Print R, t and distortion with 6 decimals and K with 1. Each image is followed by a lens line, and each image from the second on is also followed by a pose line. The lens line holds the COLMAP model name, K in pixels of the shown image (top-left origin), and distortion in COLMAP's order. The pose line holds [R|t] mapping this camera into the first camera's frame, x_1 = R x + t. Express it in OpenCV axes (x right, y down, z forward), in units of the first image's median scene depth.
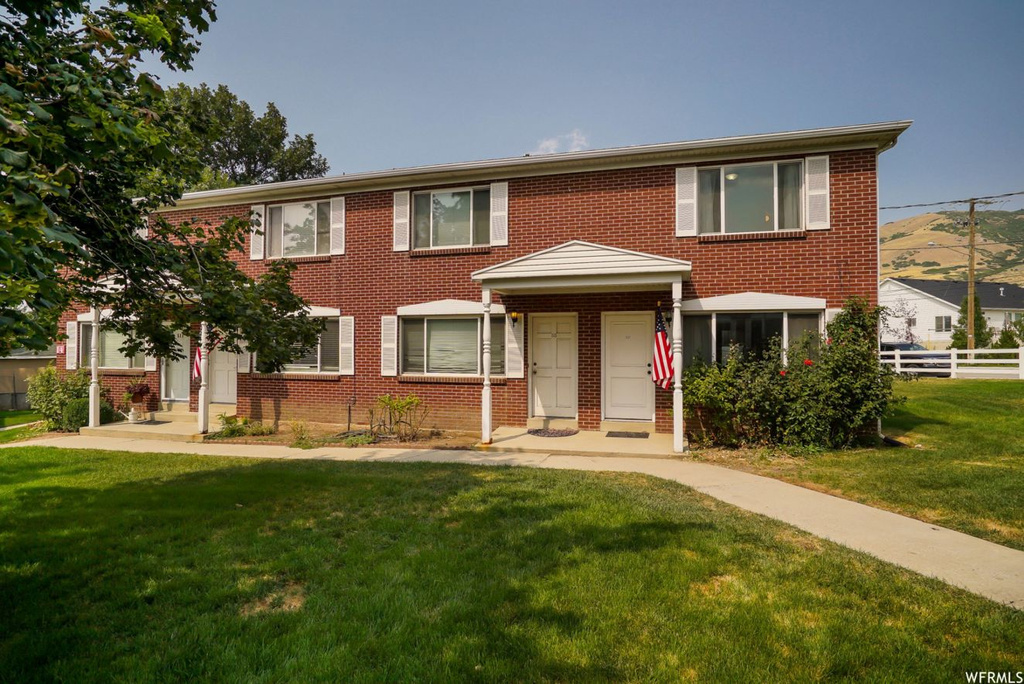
lens RADIAL K [[538.9, 0, 512.1], [0, 538.9, 342.5], [0, 0, 1]] dist [-0.021563, 0.000074]
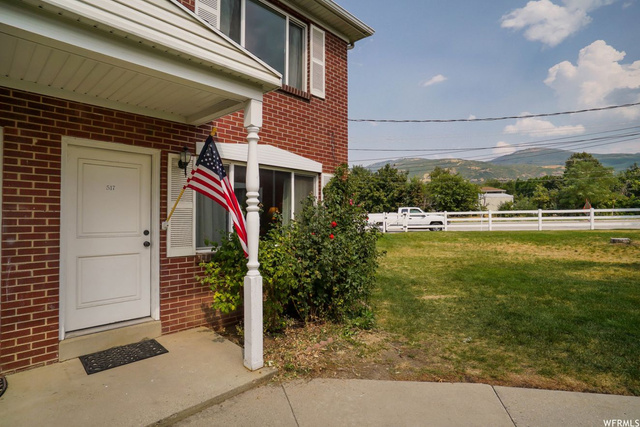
lens RADIAL K [[336.8, 0, 320.2], [0, 336.8, 212.2], [0, 0, 1]] dist [-0.021563, 0.000074]
pose [[0.465907, 0.011951, 0.884753, -0.005562], [-0.008708, 0.999922, -0.008921, 0.020770], [-0.884791, -0.003548, 0.465975, 0.678896]]
